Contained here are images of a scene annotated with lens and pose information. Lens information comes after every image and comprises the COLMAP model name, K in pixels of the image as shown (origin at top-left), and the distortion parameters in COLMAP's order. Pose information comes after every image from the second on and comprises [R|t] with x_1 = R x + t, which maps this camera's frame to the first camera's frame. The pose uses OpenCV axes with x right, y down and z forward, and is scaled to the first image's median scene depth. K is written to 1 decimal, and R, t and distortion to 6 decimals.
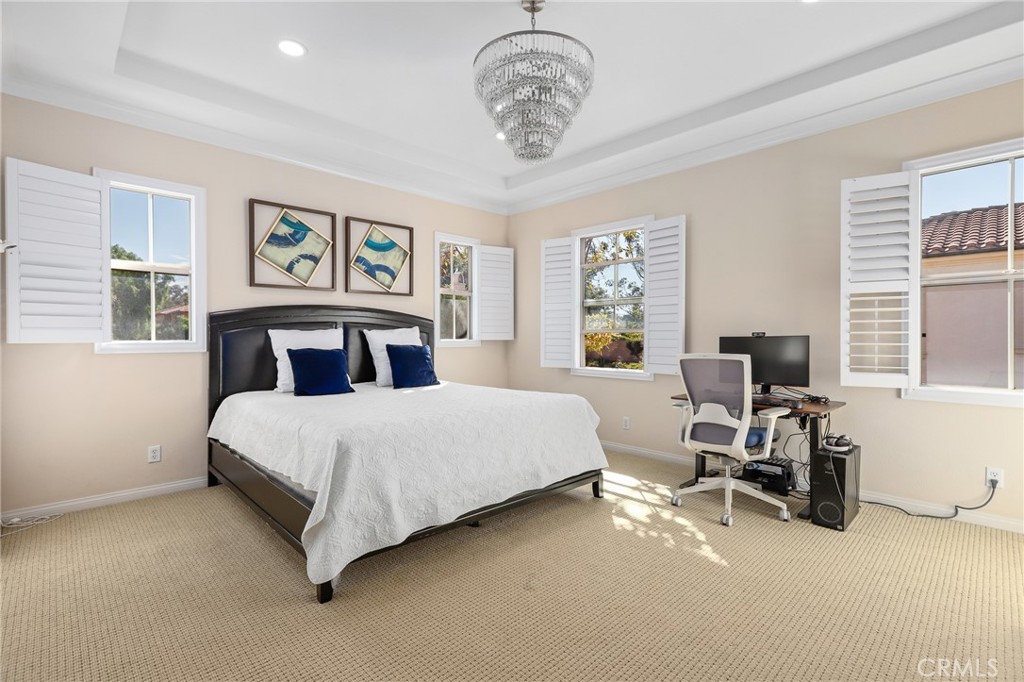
lens RADIAL K [[470.0, 0, 511.5], [0, 470.0, 340.8], [0, 0, 1]] dist [-0.000882, 0.001014]
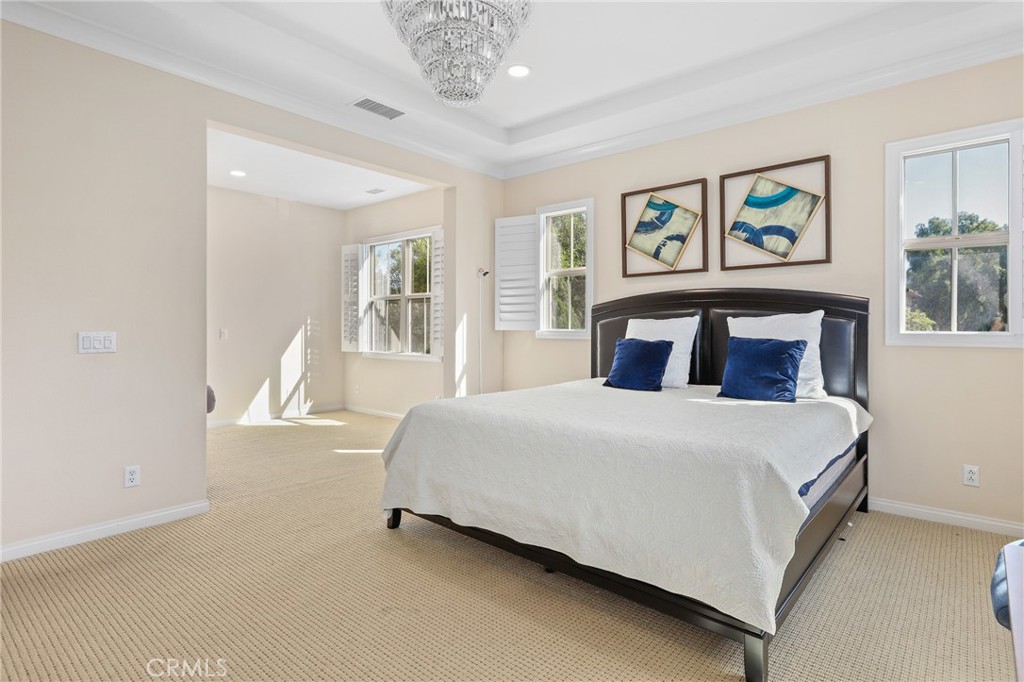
lens RADIAL K [[536.6, 0, 507.0], [0, 536.6, 318.9], [0, 0, 1]] dist [0.025886, 0.000389]
pose [[0.077037, -0.014181, -0.996927, 0.550870], [-0.016291, 0.999747, -0.015480, -0.002356], [0.996895, 0.017433, 0.076787, 0.594228]]
